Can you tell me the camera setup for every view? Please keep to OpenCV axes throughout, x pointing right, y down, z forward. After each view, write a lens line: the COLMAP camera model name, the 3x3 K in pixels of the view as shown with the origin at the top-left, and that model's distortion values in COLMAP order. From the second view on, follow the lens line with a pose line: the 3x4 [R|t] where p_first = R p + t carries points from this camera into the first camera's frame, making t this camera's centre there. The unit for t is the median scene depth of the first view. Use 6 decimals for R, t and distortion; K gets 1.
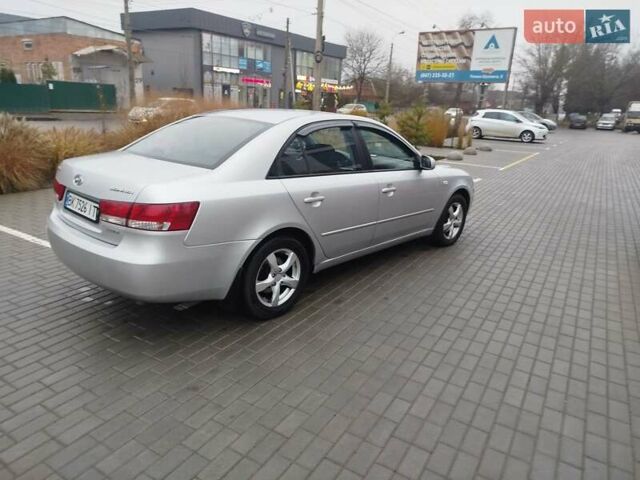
lens RADIAL K [[452.3, 0, 318.2], [0, 452.3, 240.0], [0, 0, 1]] dist [0.004619, 0.009585]
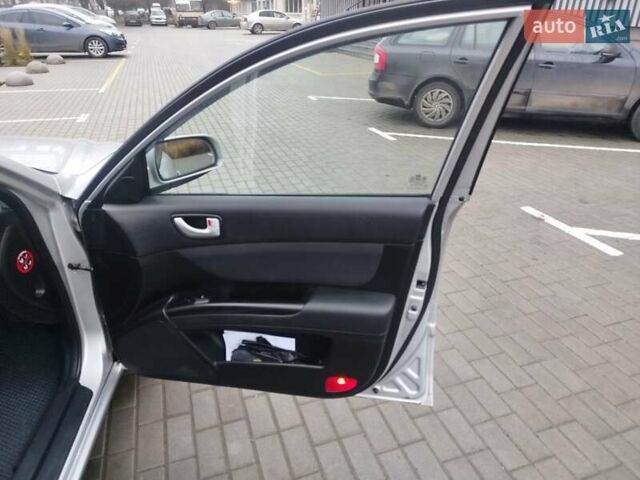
lens RADIAL K [[452.3, 0, 318.2], [0, 452.3, 240.0], [0, 0, 1]] dist [0.004619, 0.009585]
pose [[0.636912, -0.378602, 0.671568, 0.053030], [0.241456, 0.925243, 0.292617, -0.058547], [-0.732149, -0.024217, 0.680714, 0.237983]]
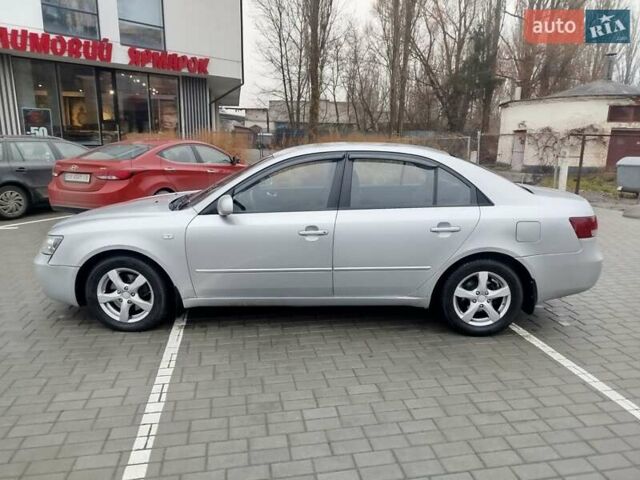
lens RADIAL K [[452.3, 0, 318.2], [0, 452.3, 240.0], [0, 0, 1]] dist [0.004619, 0.009585]
pose [[-0.668626, -0.215464, 0.711698, -0.223547], [0.178188, 0.882788, 0.434665, -0.166018], [-0.721933, 0.417445, -0.551862, 0.518940]]
